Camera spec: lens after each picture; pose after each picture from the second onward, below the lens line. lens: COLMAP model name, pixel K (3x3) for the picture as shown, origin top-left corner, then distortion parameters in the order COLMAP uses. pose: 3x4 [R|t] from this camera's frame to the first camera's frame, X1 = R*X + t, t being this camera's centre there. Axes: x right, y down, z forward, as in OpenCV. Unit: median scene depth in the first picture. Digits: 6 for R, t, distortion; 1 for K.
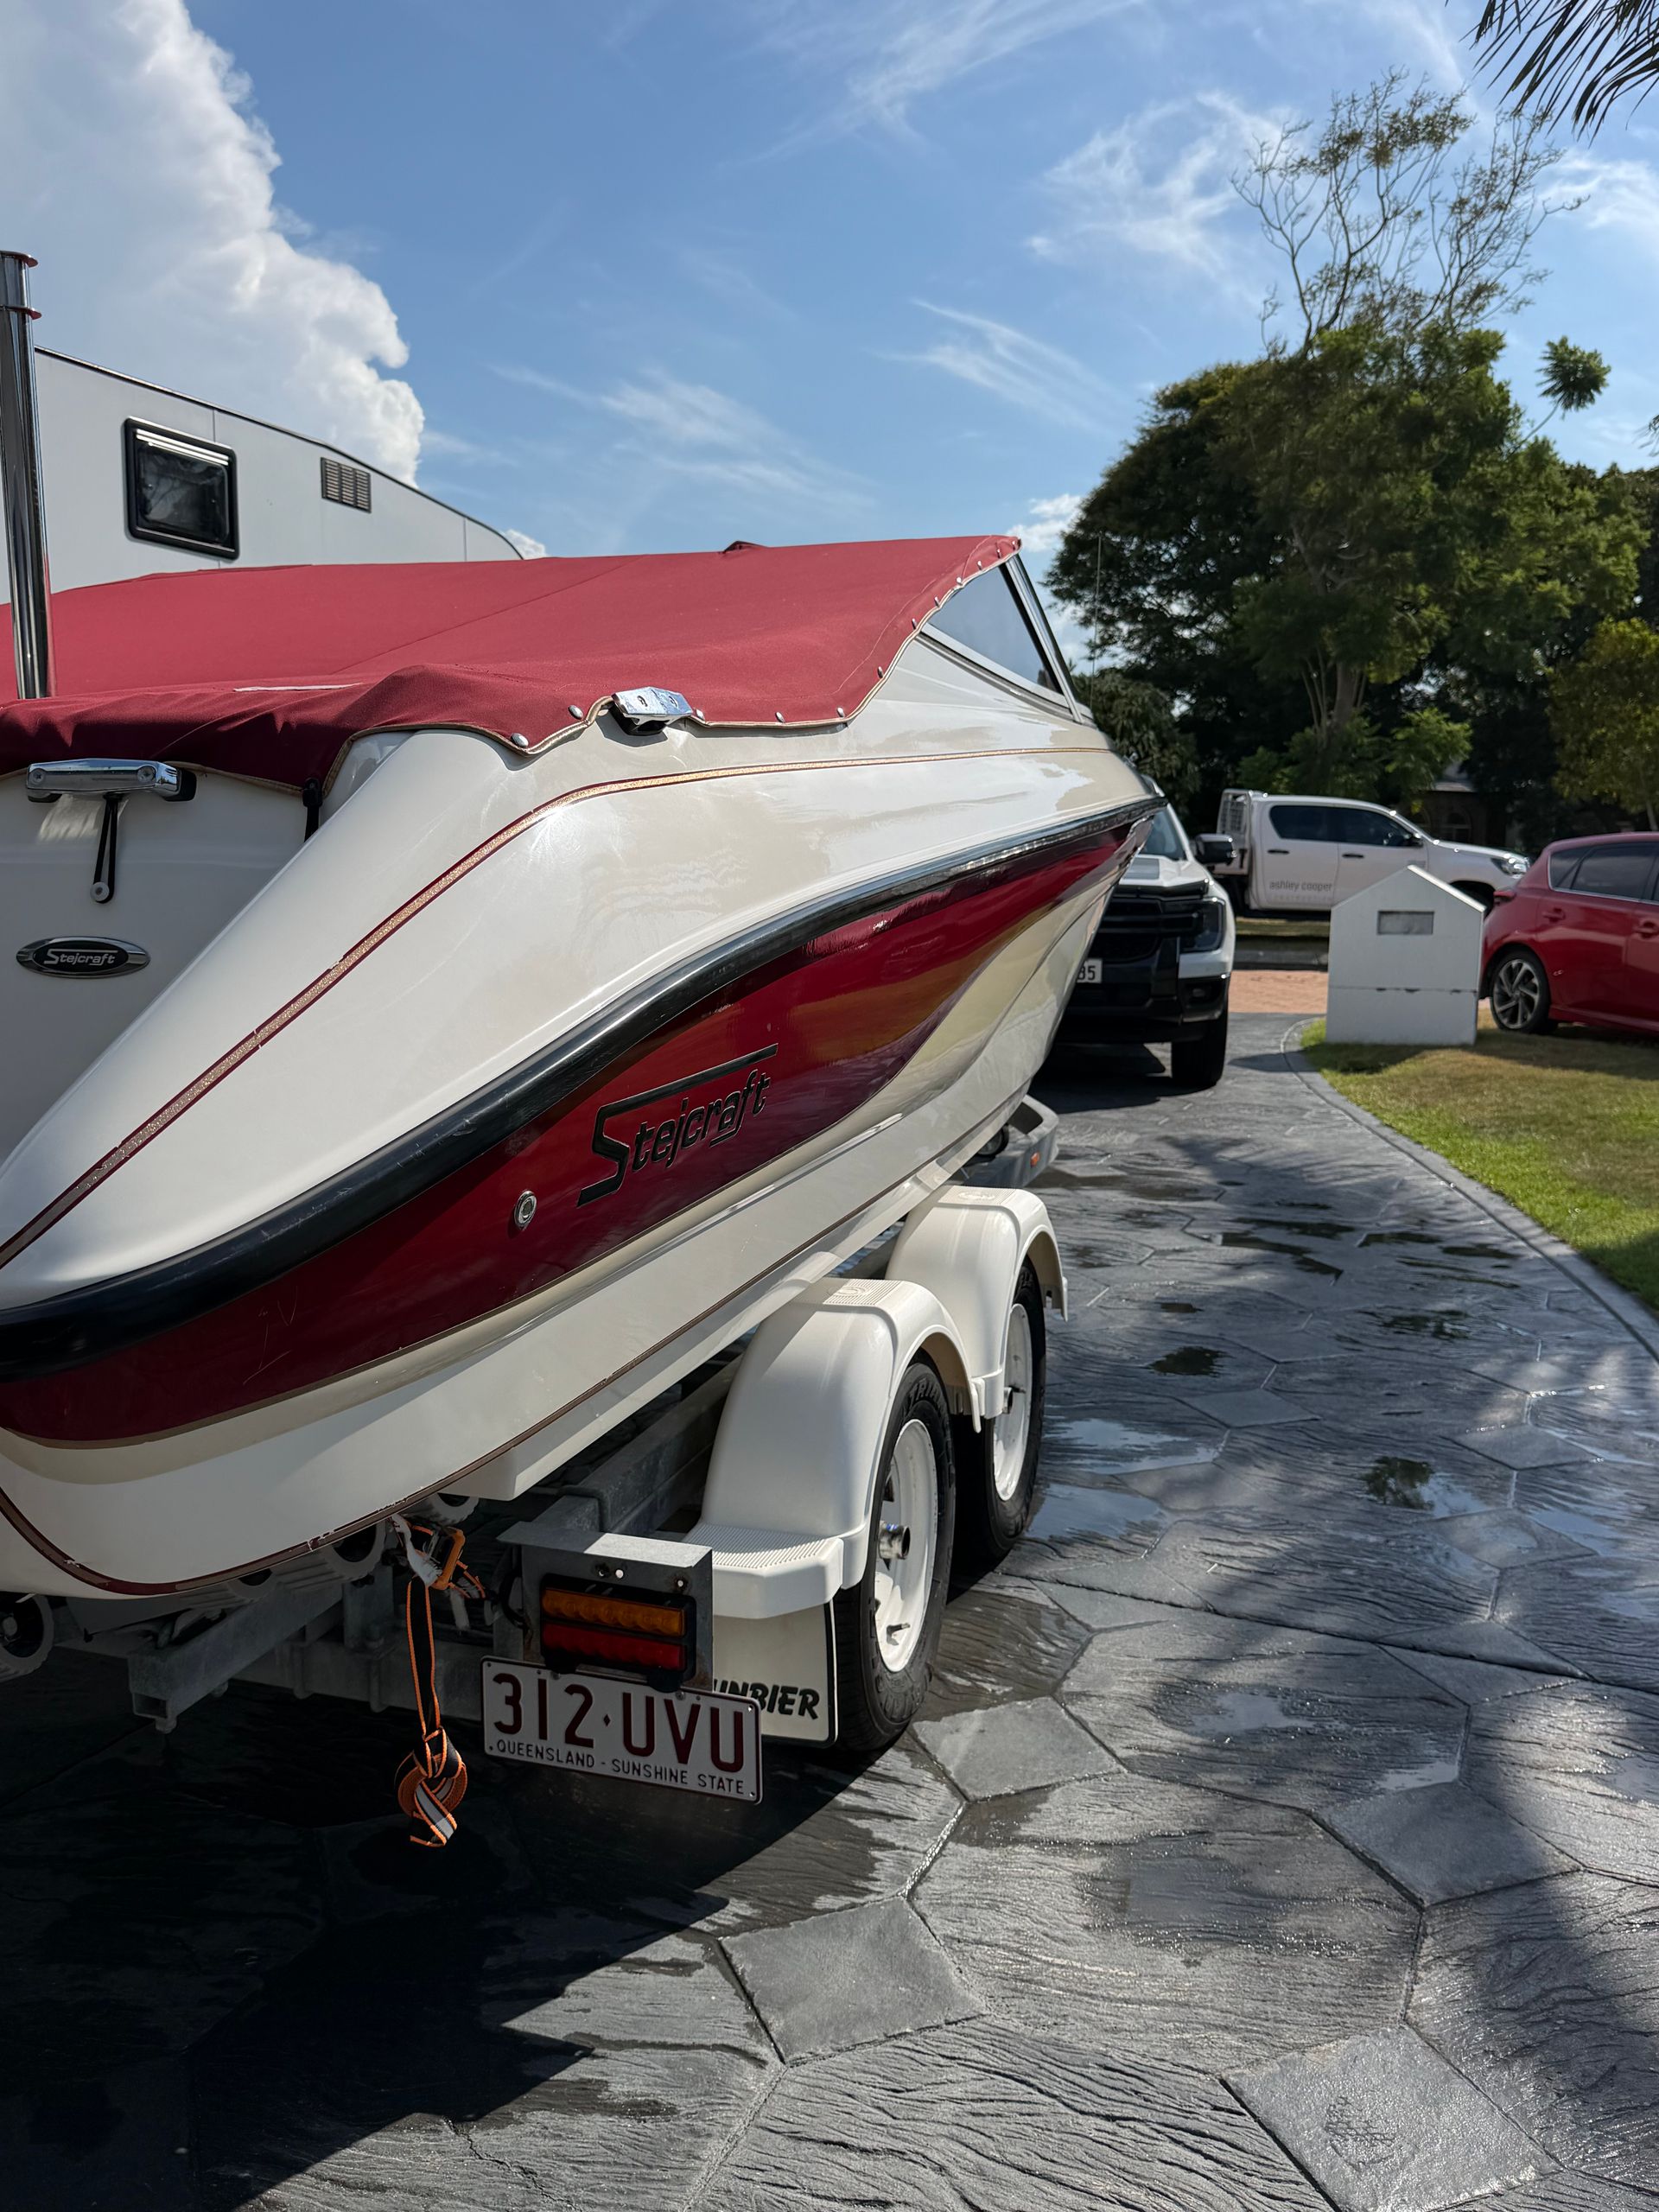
lens RADIAL K [[1690.8, 0, 829.5], [0, 1690.8, 1106.0], [0, 0, 1]] dist [0.142170, -0.113486]
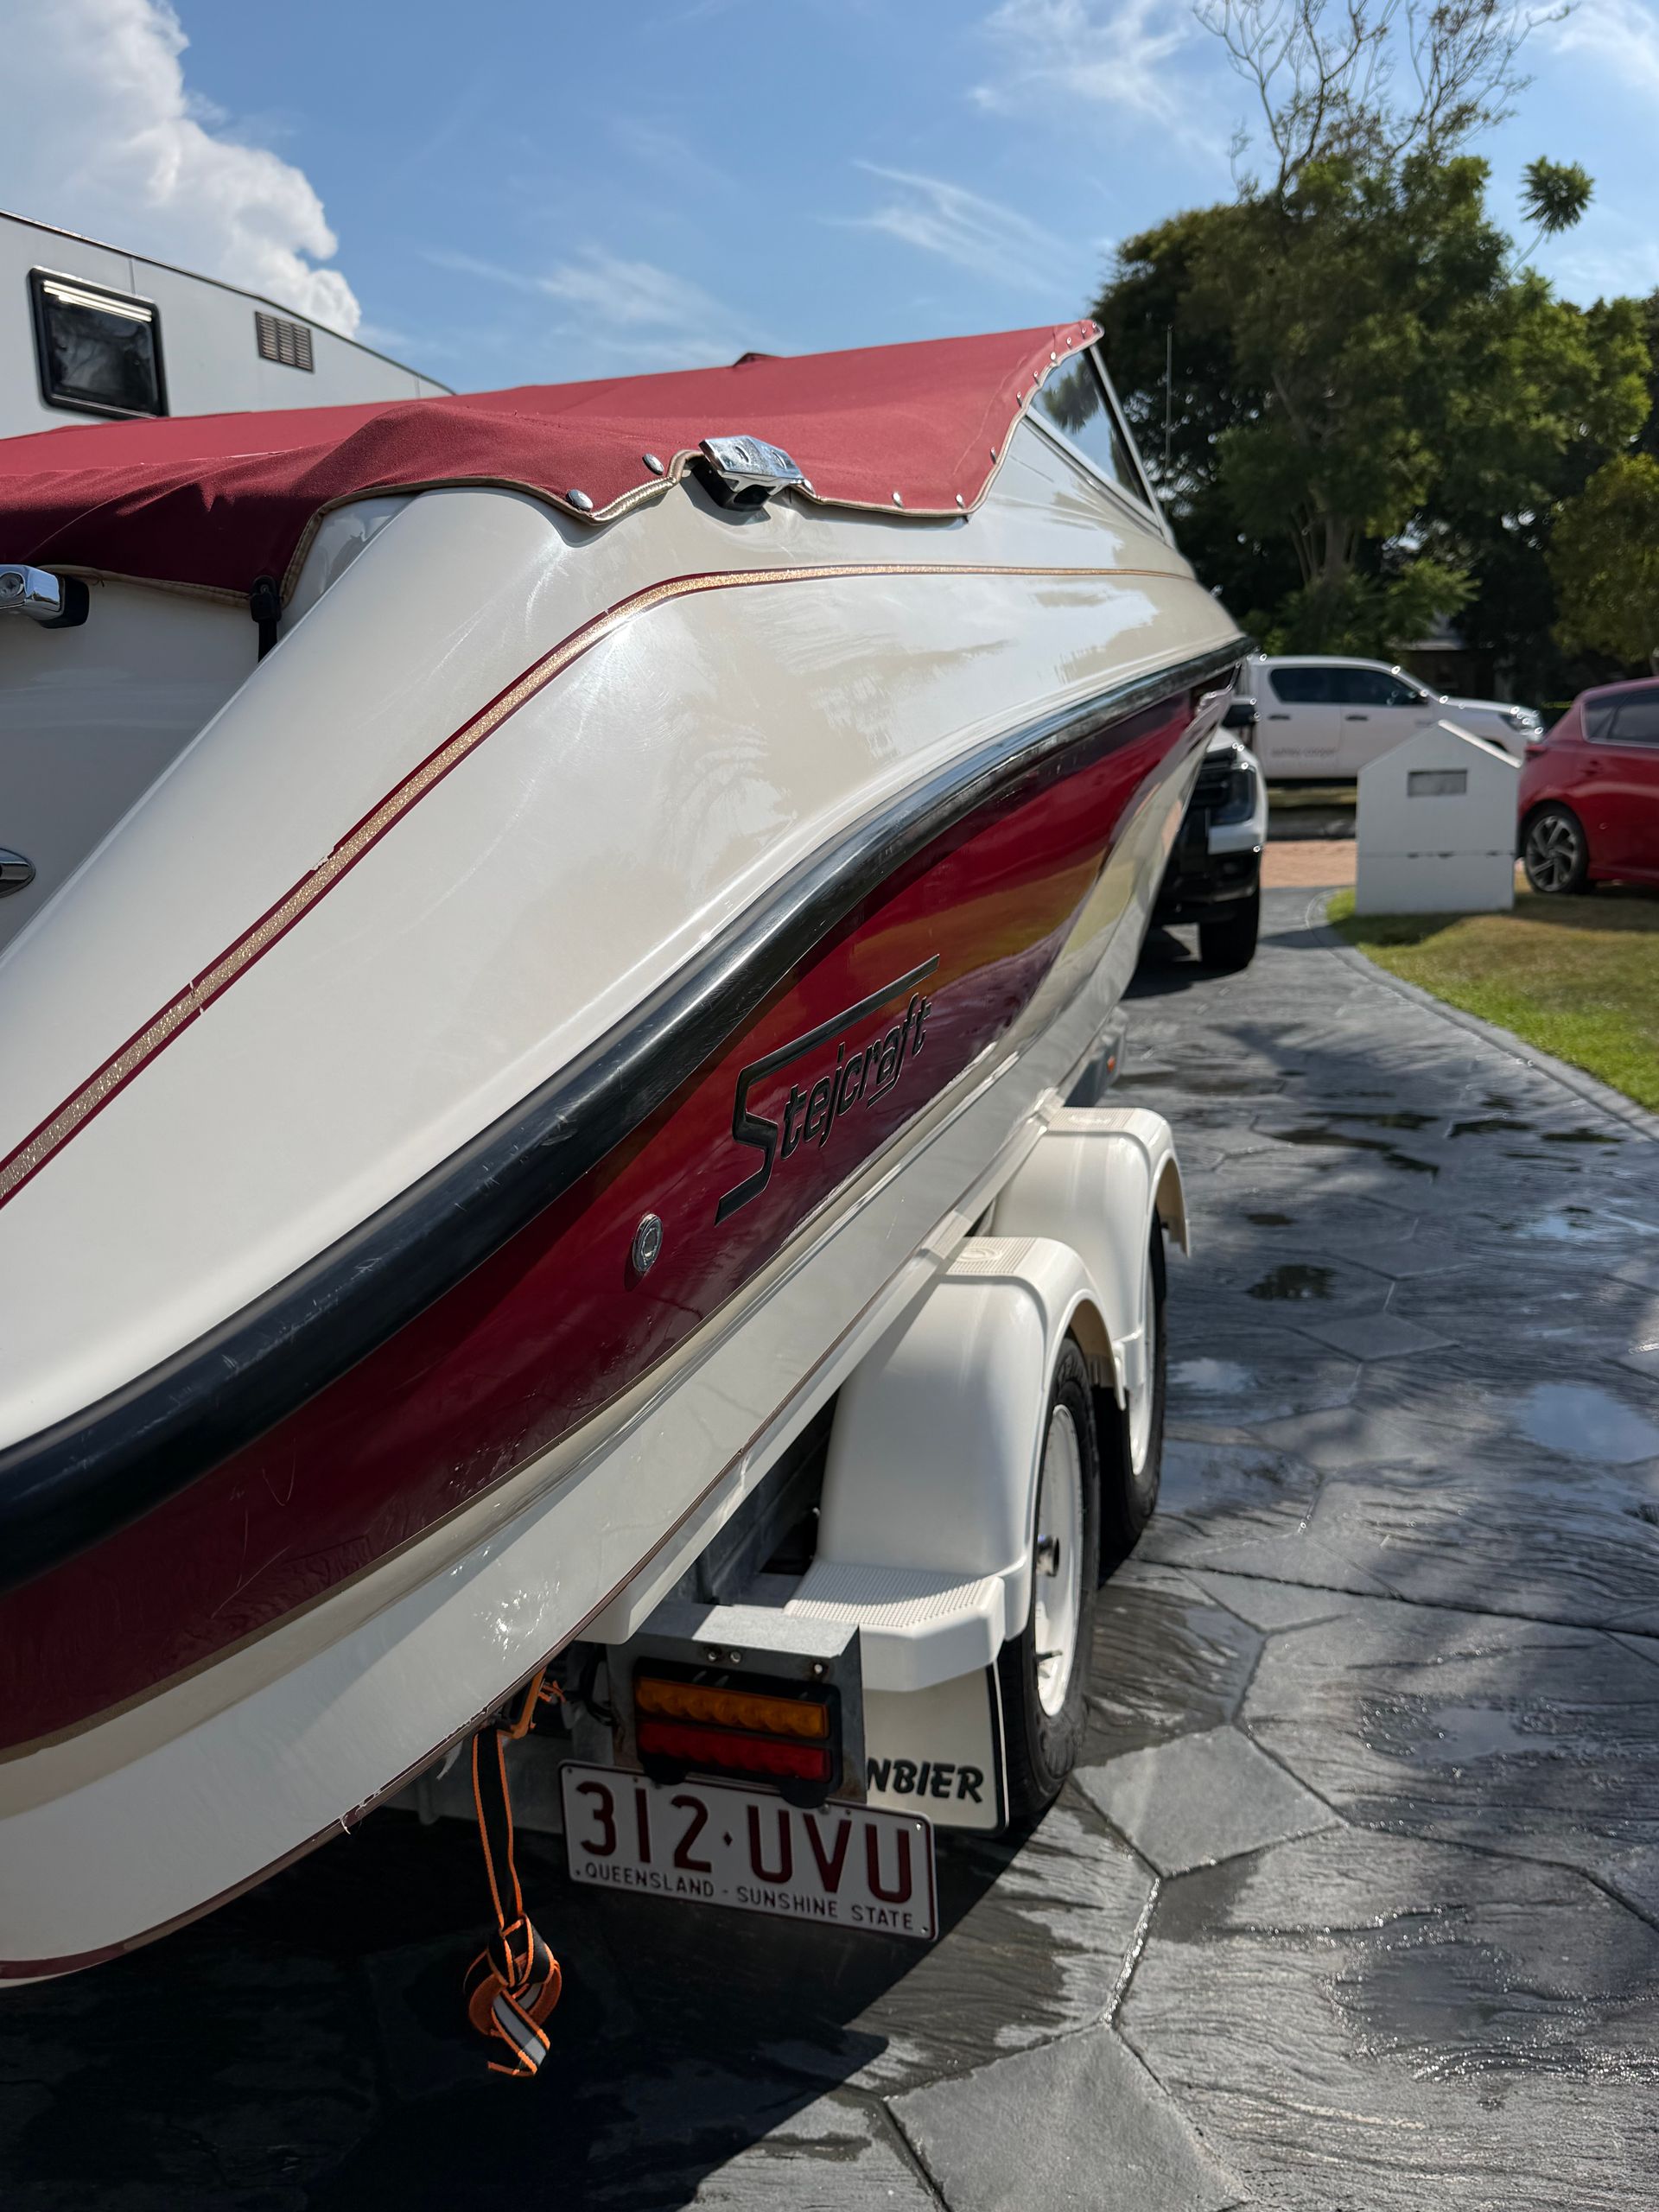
lens RADIAL K [[1725.4, 0, 829.5], [0, 1725.4, 1106.0], [0, 0, 1]] dist [0.065177, -0.005498]
pose [[0.998882, -0.046873, 0.006158, -0.054303], [0.046425, 0.997147, 0.059527, -0.011590], [-0.008931, -0.059175, 0.998208, 0.176310]]
